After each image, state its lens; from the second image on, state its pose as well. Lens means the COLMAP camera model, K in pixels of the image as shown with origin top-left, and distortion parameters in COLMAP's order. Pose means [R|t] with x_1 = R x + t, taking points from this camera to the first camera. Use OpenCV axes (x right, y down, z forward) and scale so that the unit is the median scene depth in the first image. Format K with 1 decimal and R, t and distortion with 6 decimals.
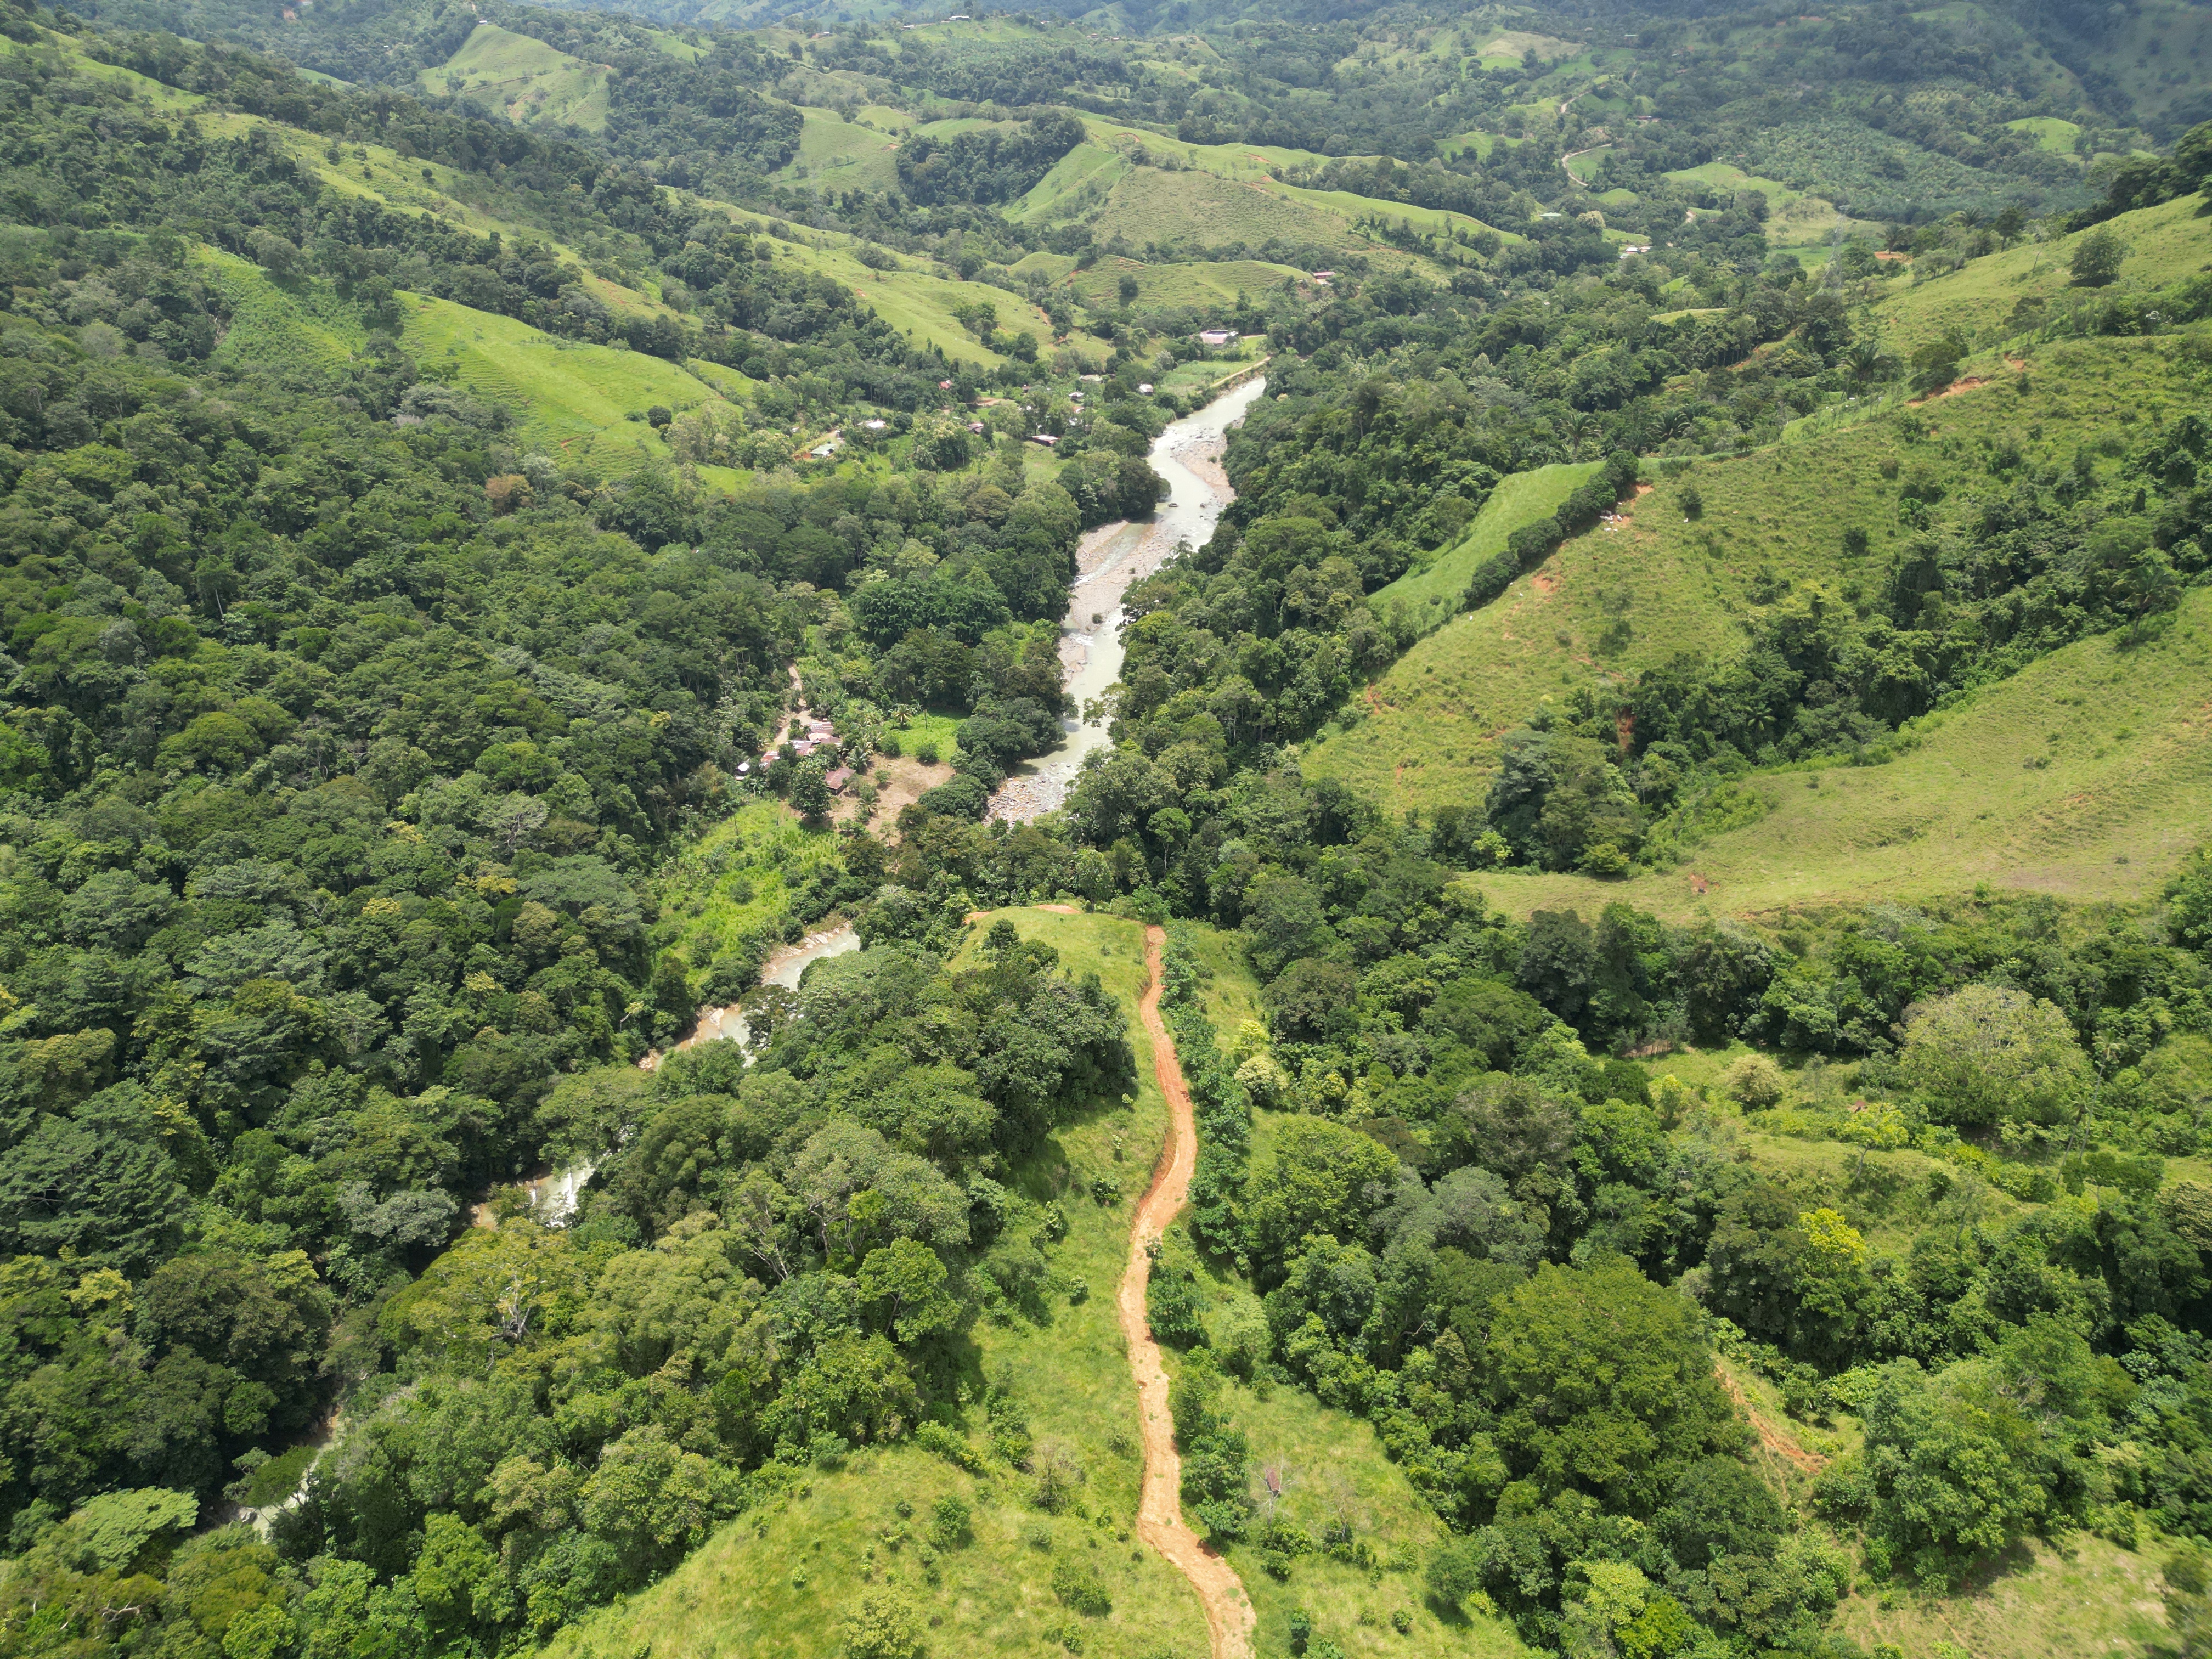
lens RADIAL K [[1550.1, 0, 1107.7], [0, 1550.1, 835.0], [0, 0, 1]] dist [0.083989, -0.092927]
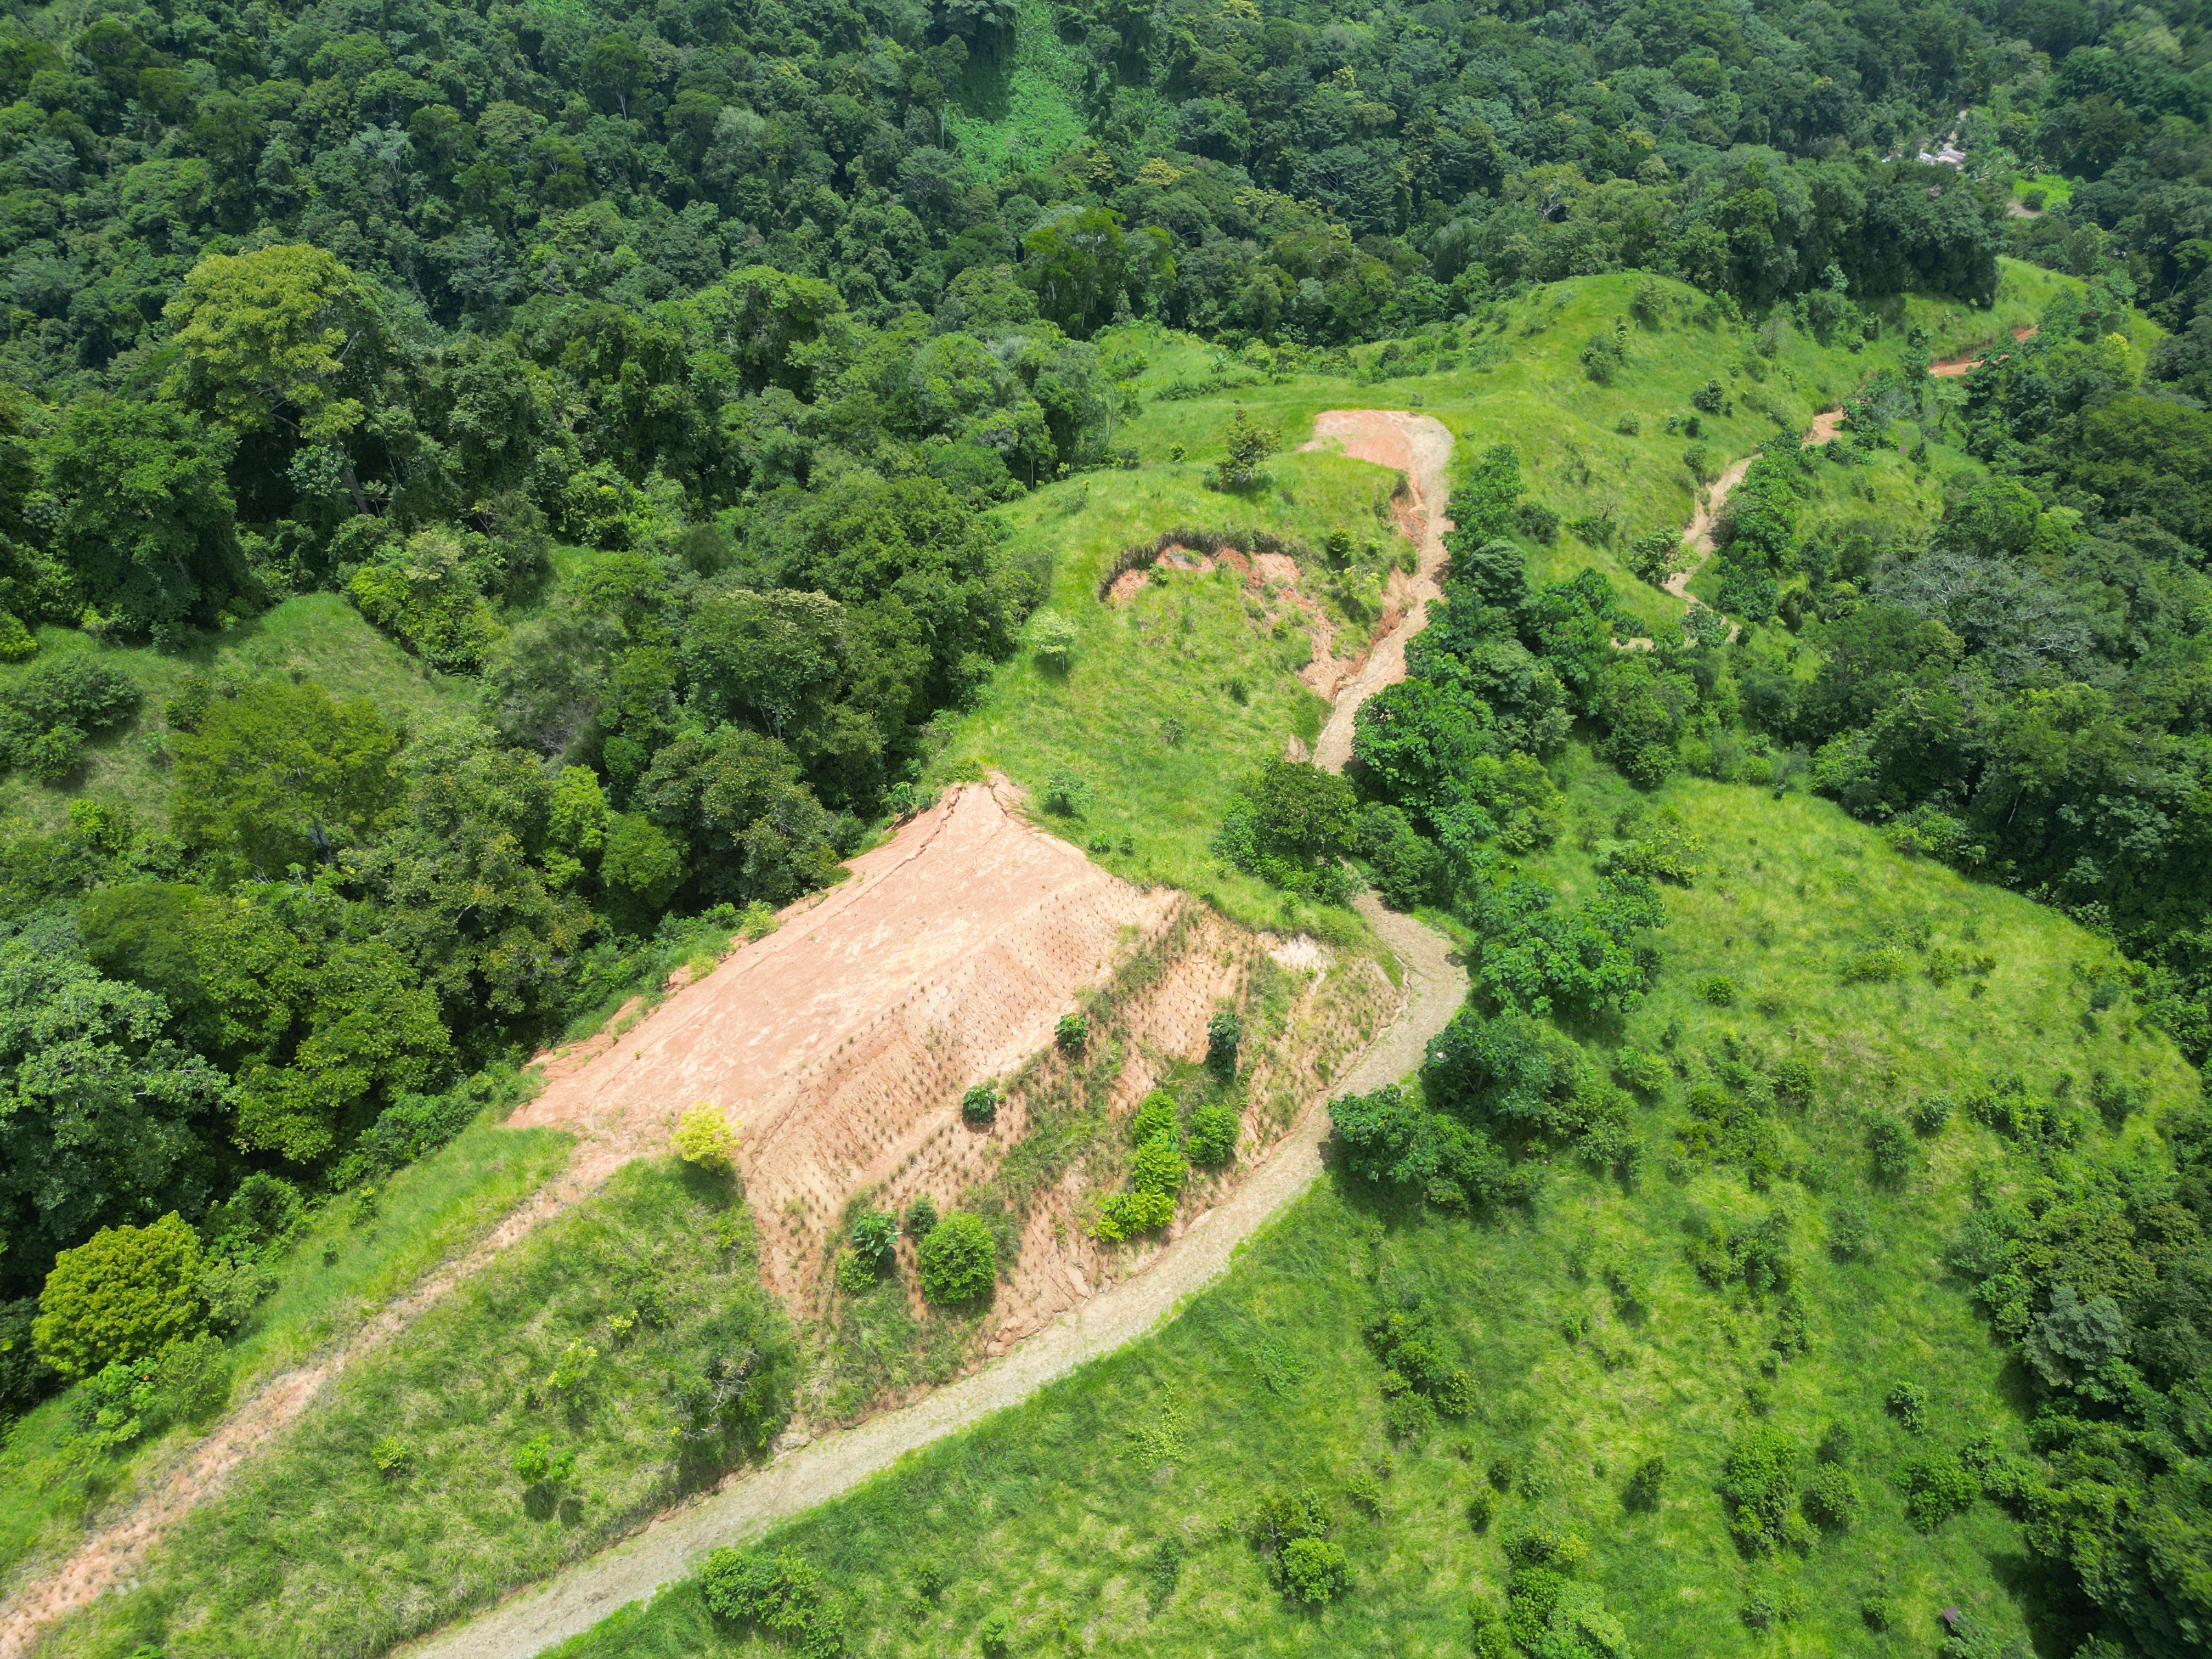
lens RADIAL K [[1550.1, 0, 1107.7], [0, 1550.1, 835.0], [0, 0, 1]] dist [0.083989, -0.092927]
pose [[0.704219, 0.498944, -0.505105, 0.142310], [-0.365007, 0.864642, 0.345201, 0.129107], [0.608971, -0.058731, 0.791015, -0.206483]]
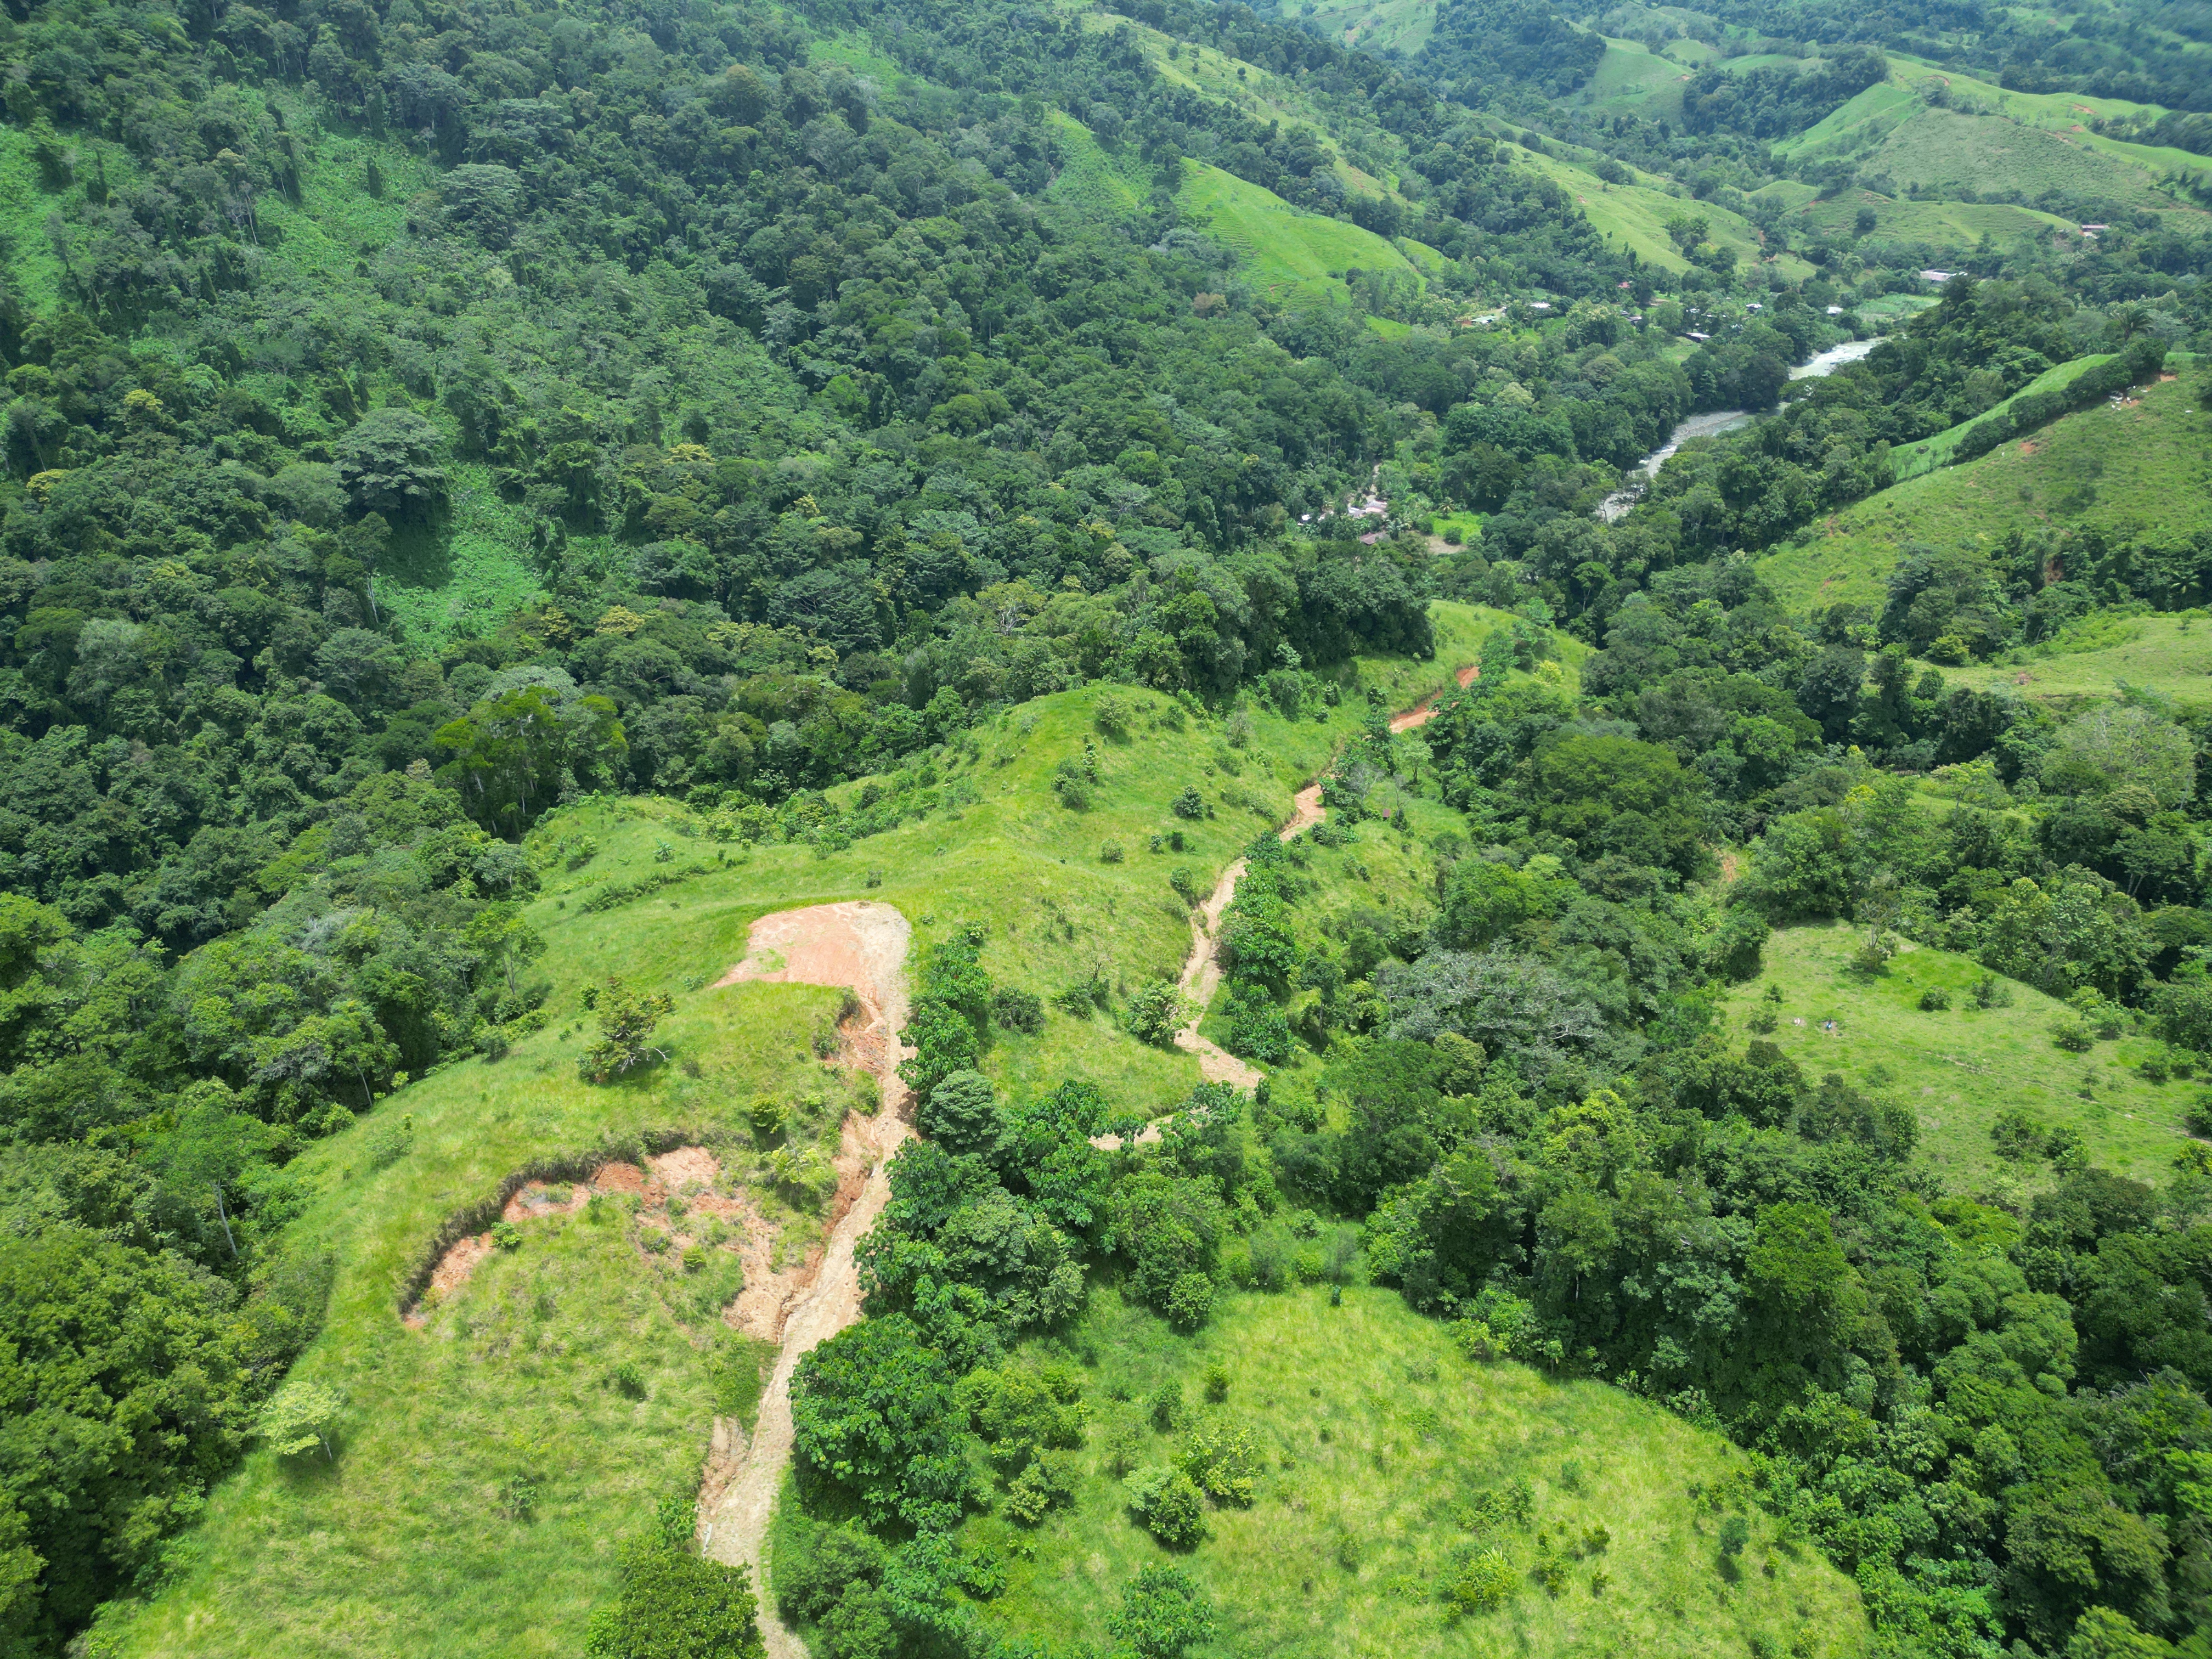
lens RADIAL K [[1550.1, 0, 1107.7], [0, 1550.1, 835.0], [0, 0, 1]] dist [0.083989, -0.092927]
pose [[0.883370, 0.246038, -0.398902, 0.129671], [-0.235669, 0.968880, 0.075703, 0.099806], [0.405114, 0.027136, 0.913863, -0.150338]]
